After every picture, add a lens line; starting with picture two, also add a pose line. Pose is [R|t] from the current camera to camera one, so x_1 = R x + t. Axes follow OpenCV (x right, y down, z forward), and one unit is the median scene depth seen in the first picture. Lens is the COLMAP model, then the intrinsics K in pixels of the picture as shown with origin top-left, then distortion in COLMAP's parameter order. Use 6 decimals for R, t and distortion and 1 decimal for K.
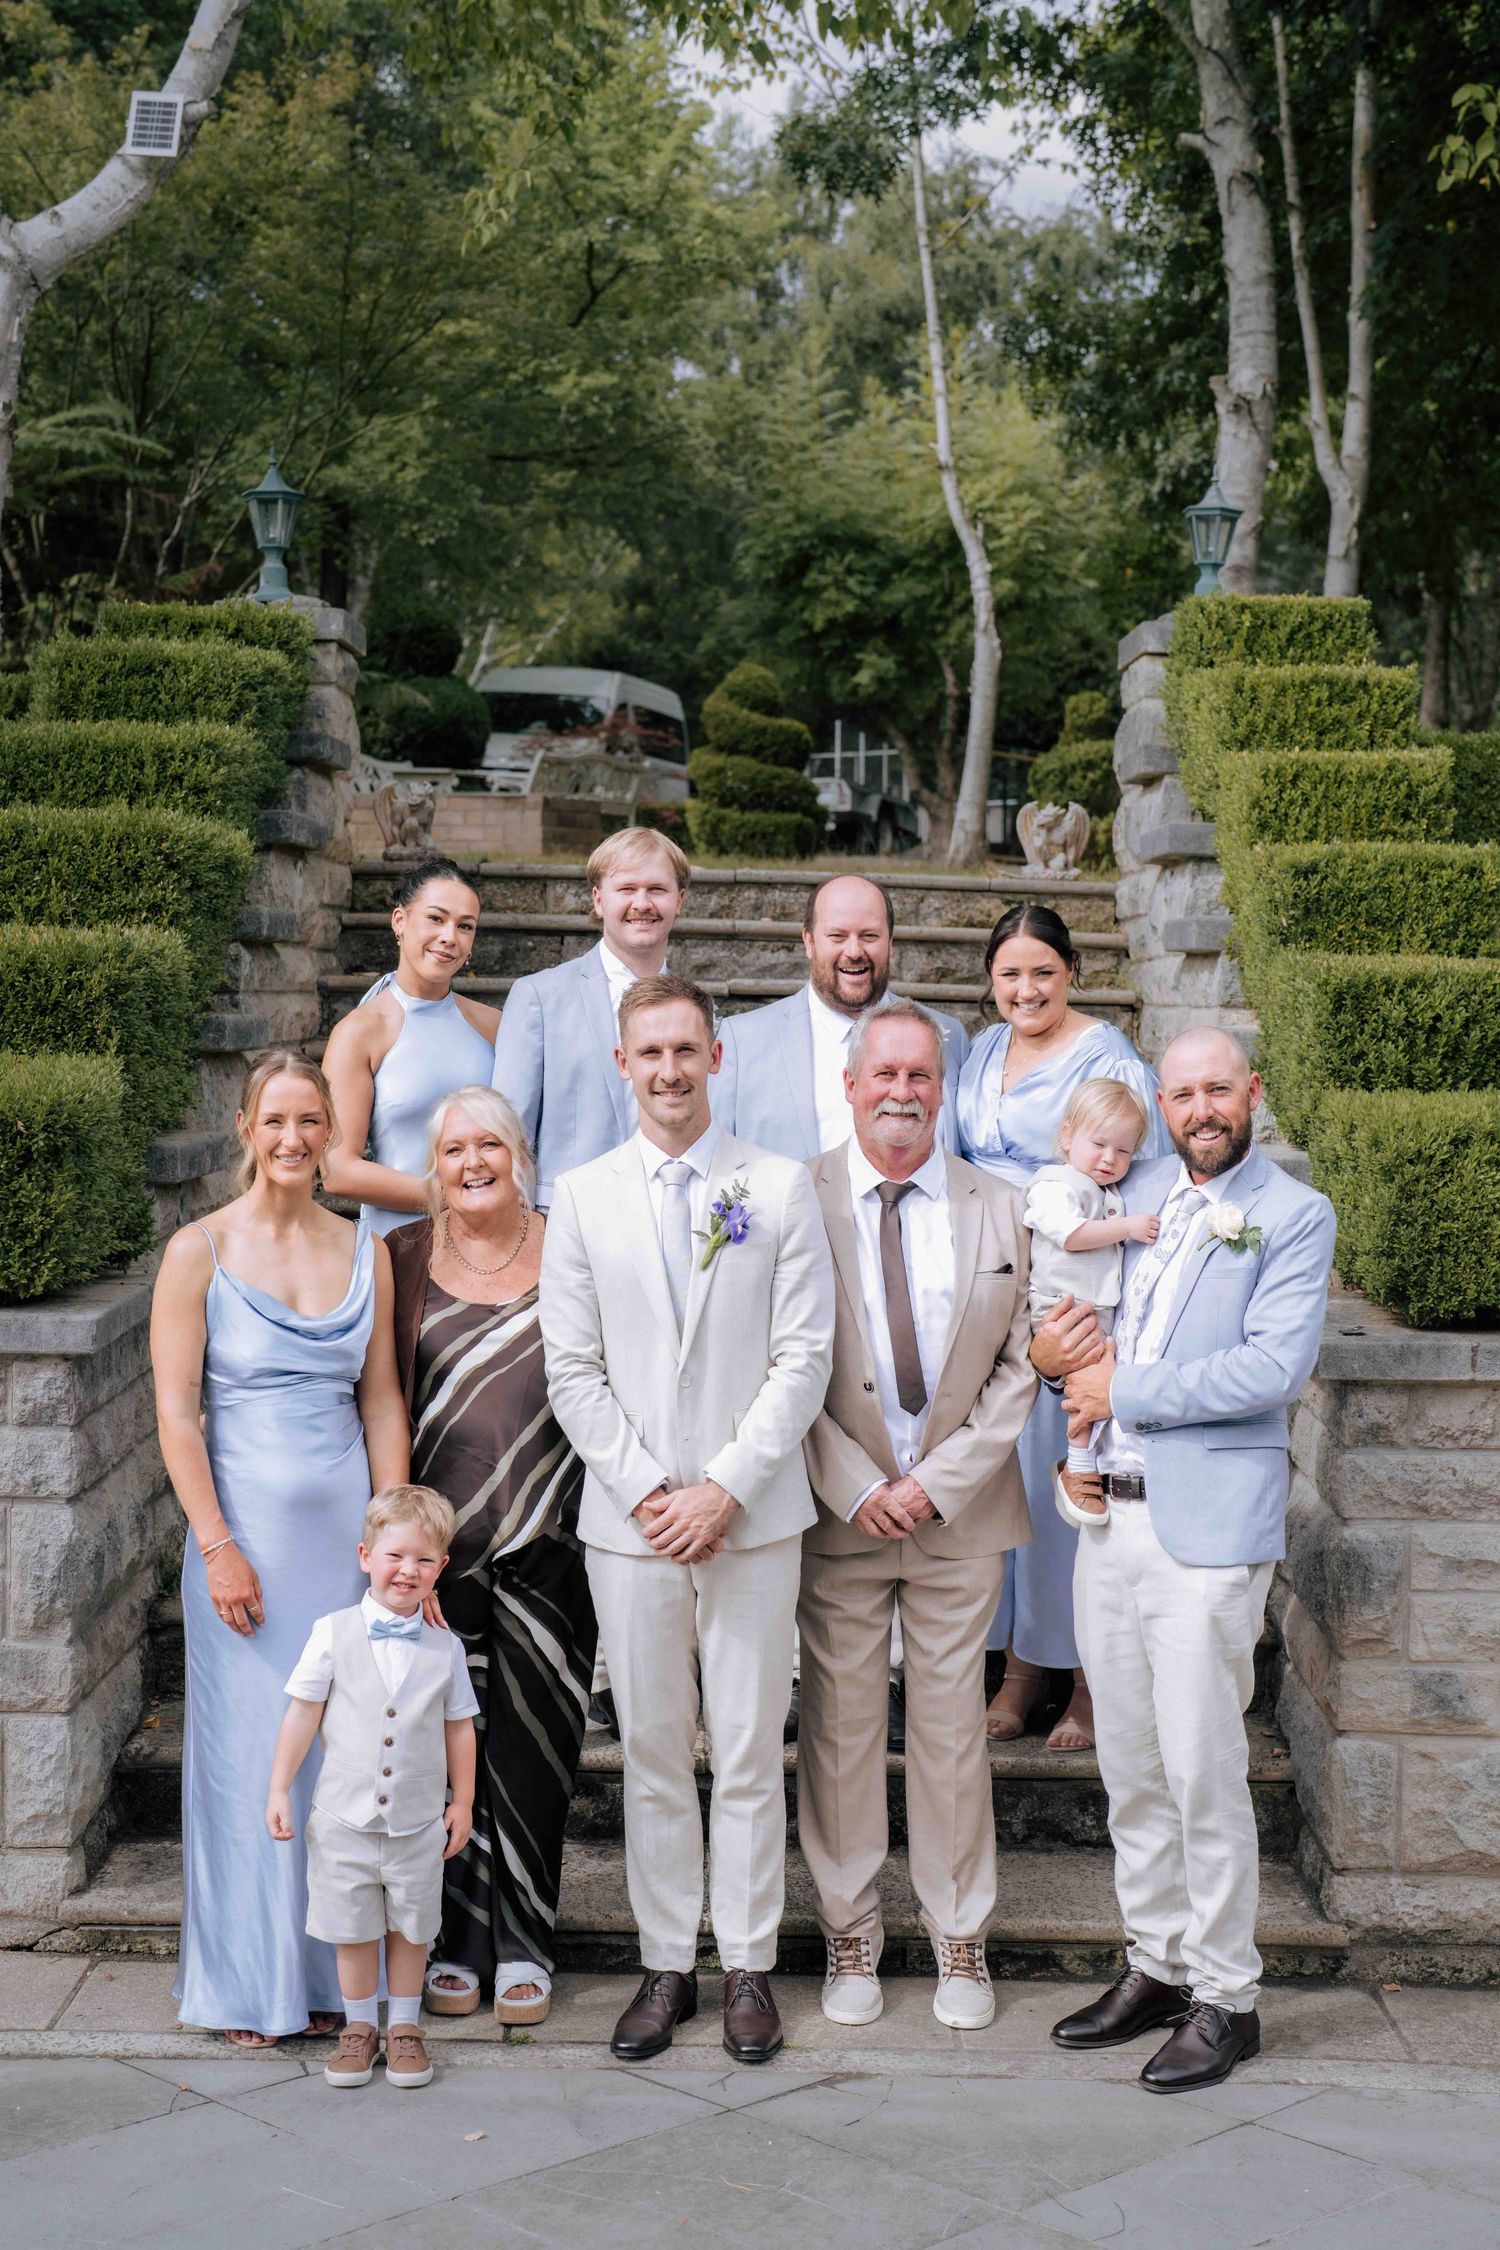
lens RADIAL K [[3095.5, 0, 758.0], [0, 3095.5, 1129.8], [0, 0, 1]] dist [-0.164649, 1.038085]
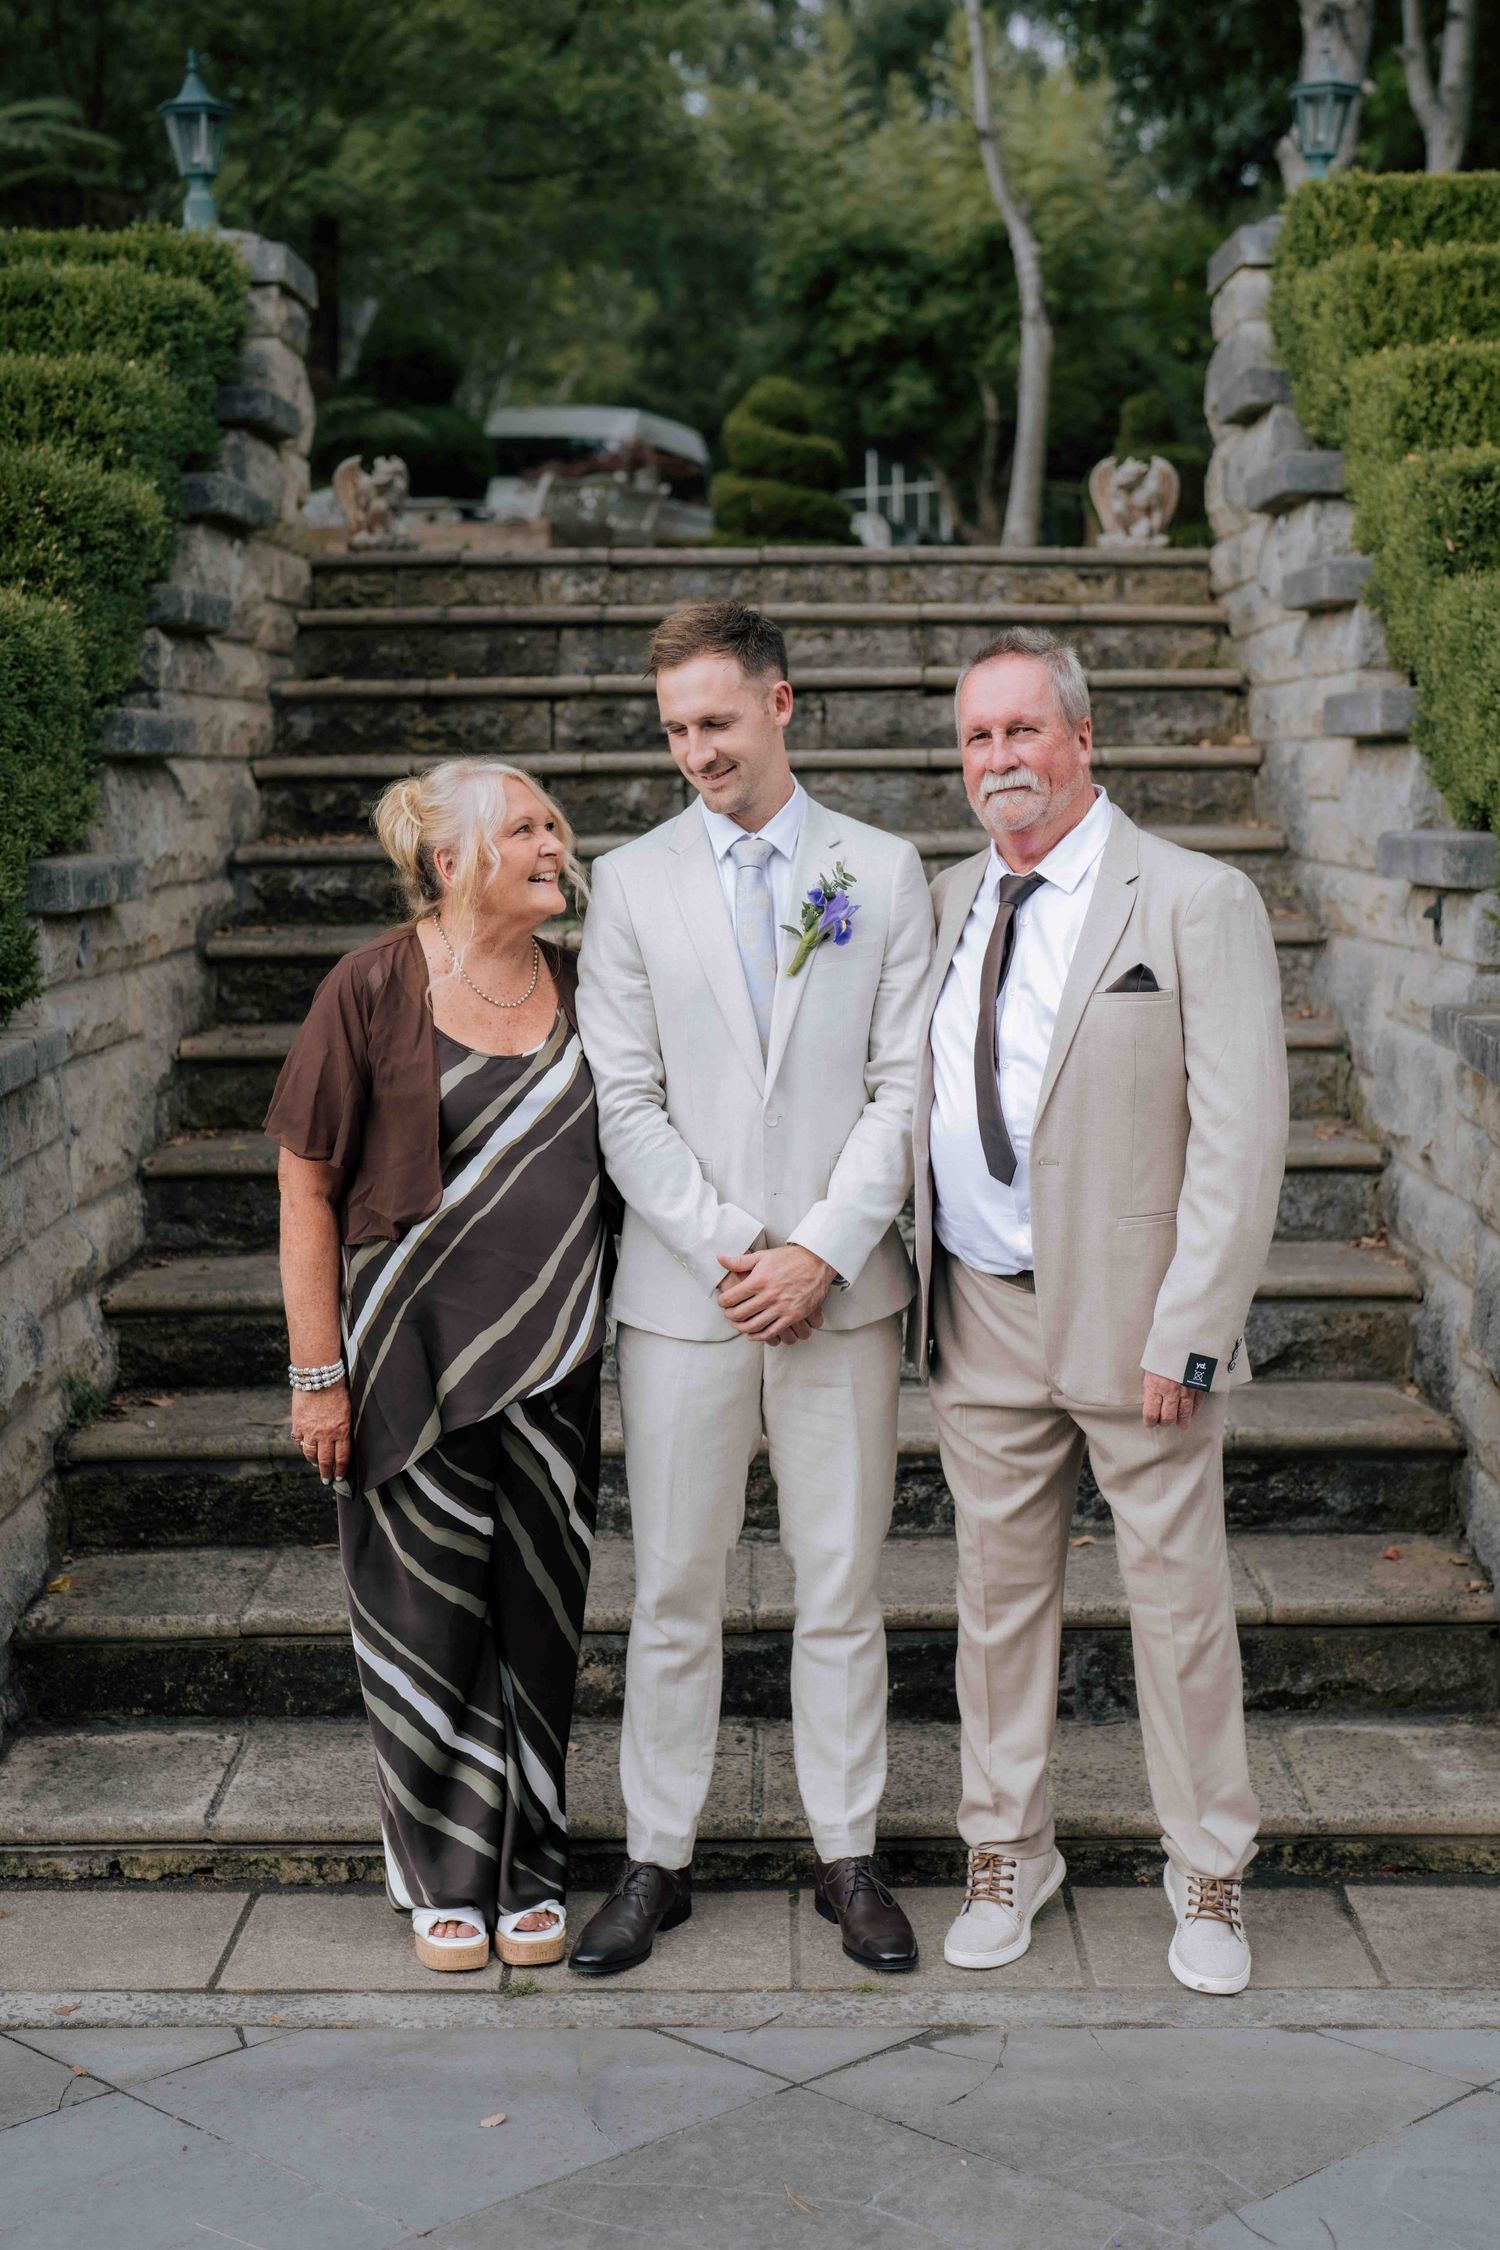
lens RADIAL K [[3166.4, 0, 738.2], [0, 3166.4, 1114.0], [0, 0, 1]] dist [-0.162209, 1.008729]
pose [[0.999350, -0.029183, -0.021156, 0.000106], [0.030483, 0.997484, 0.063996, 0.016465], [0.019235, -0.064599, 0.997726, 0.136188]]
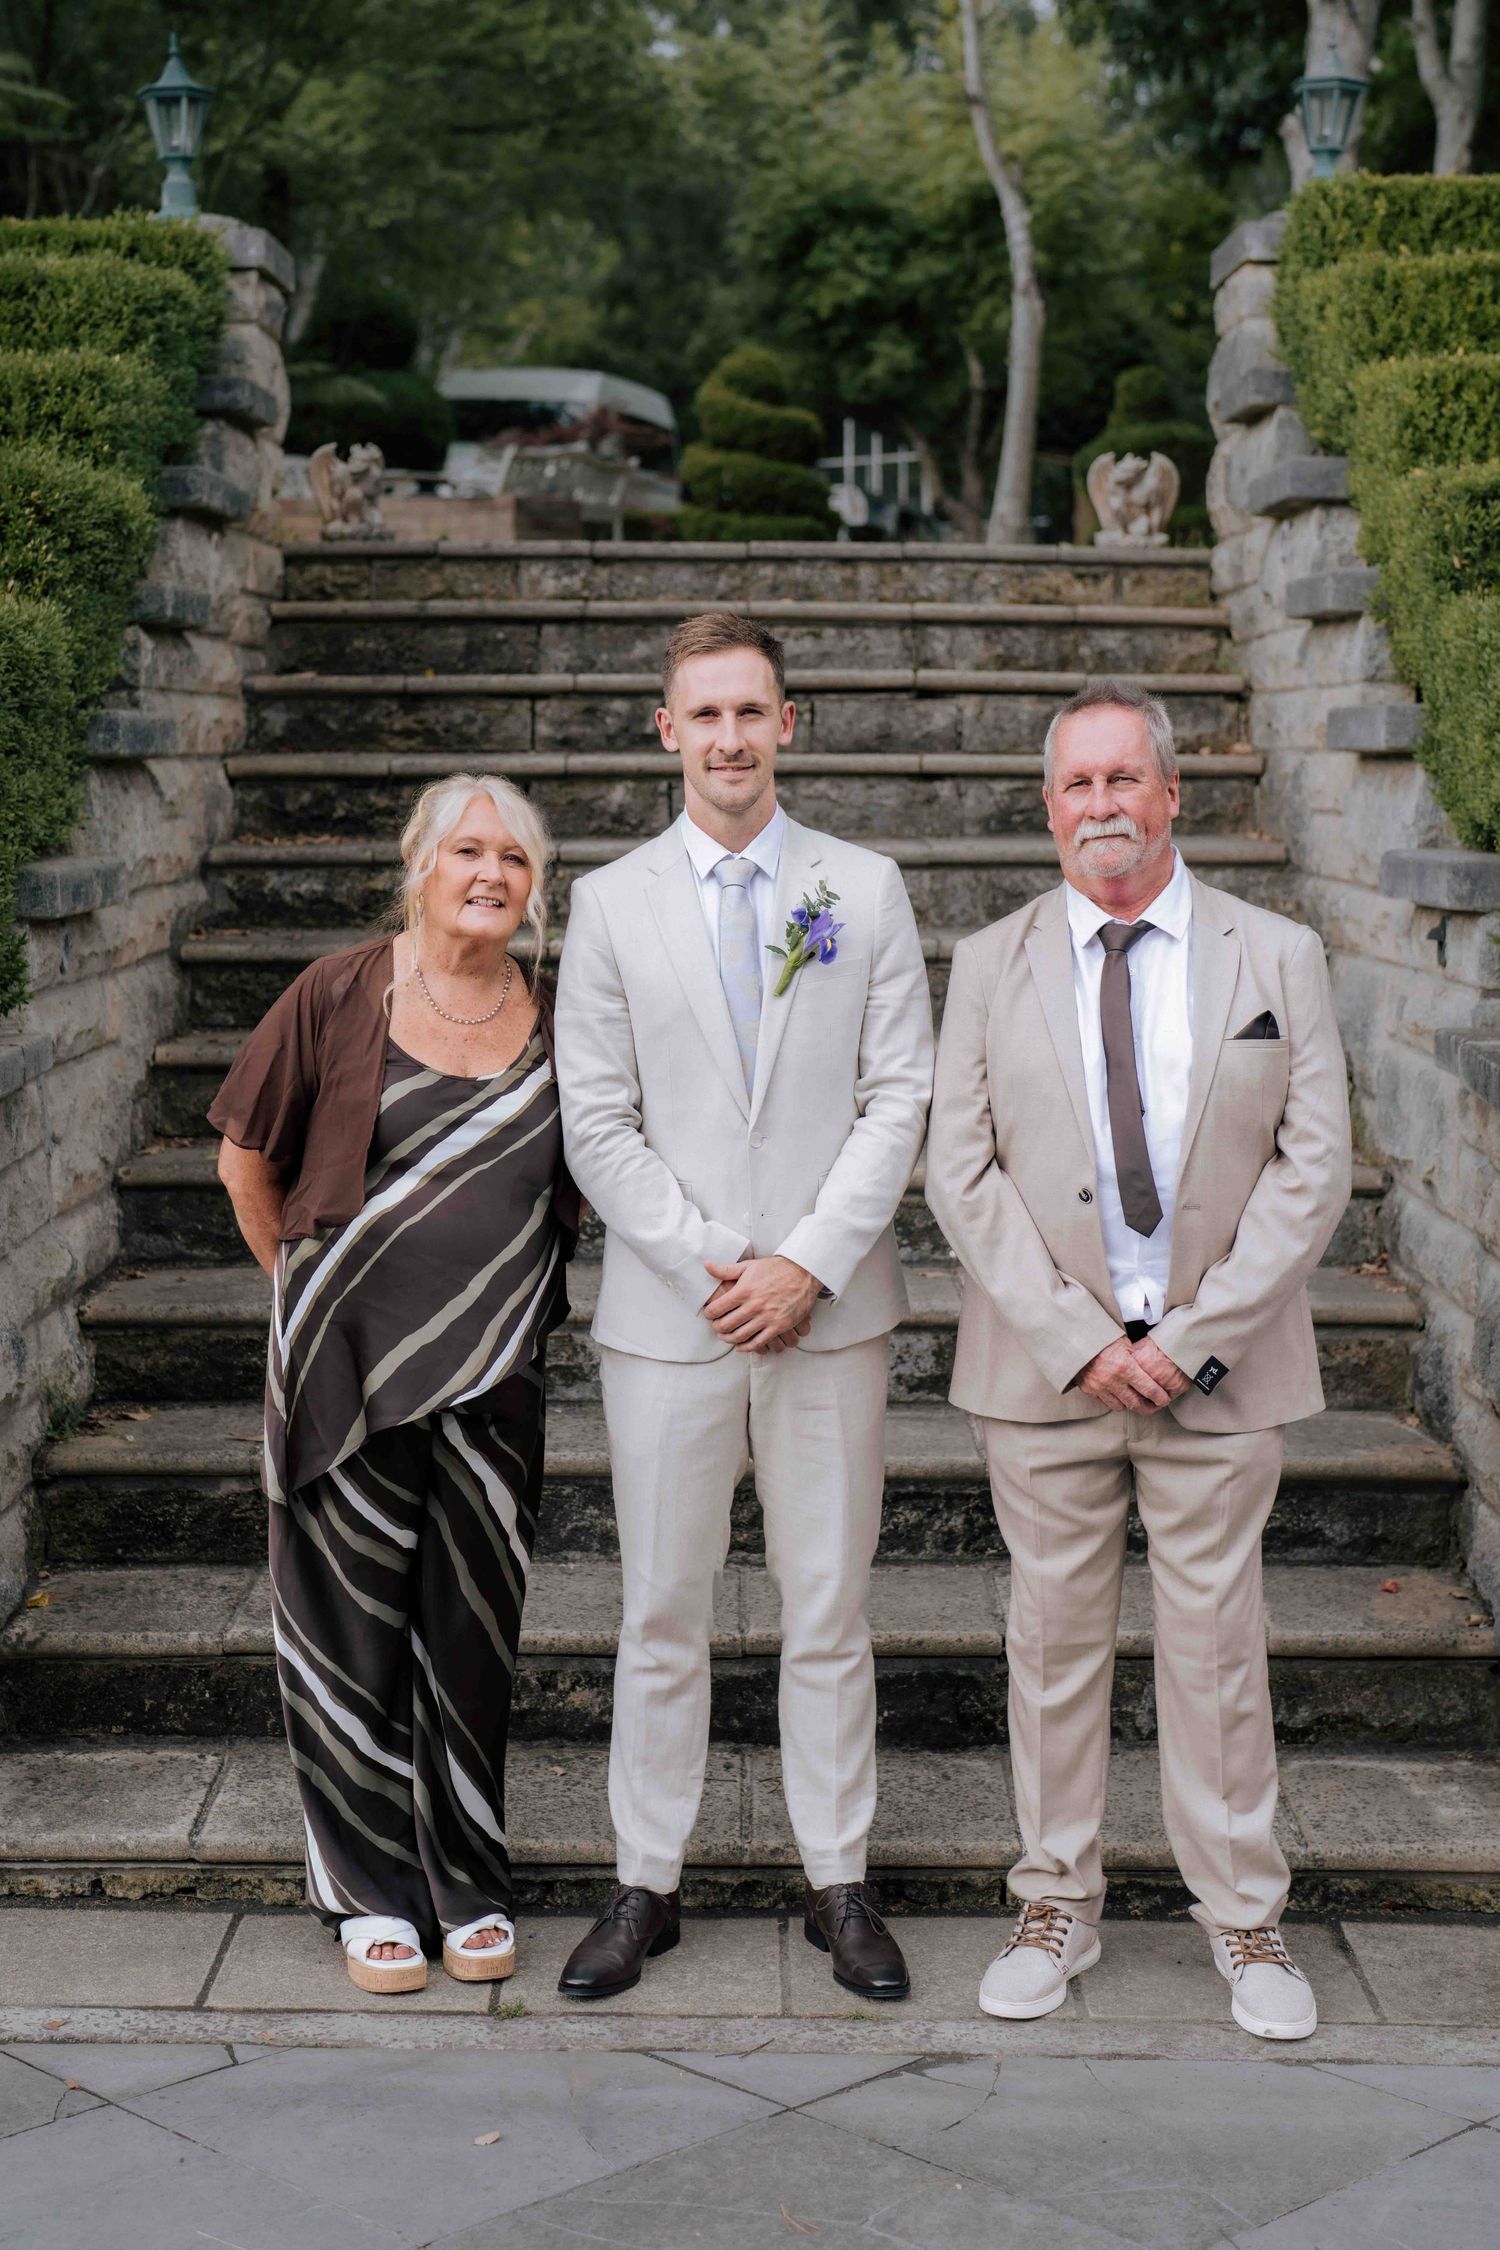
lens RADIAL K [[3401.2, 0, 669.3], [0, 3401.2, 1024.1], [0, 0, 1]] dist [-0.155065, 0.965242]
pose [[0.999467, -0.017627, -0.027471, -0.006208], [0.018625, 0.999160, 0.036514, 0.011466], [0.026804, -0.037006, 0.998956, 0.100098]]
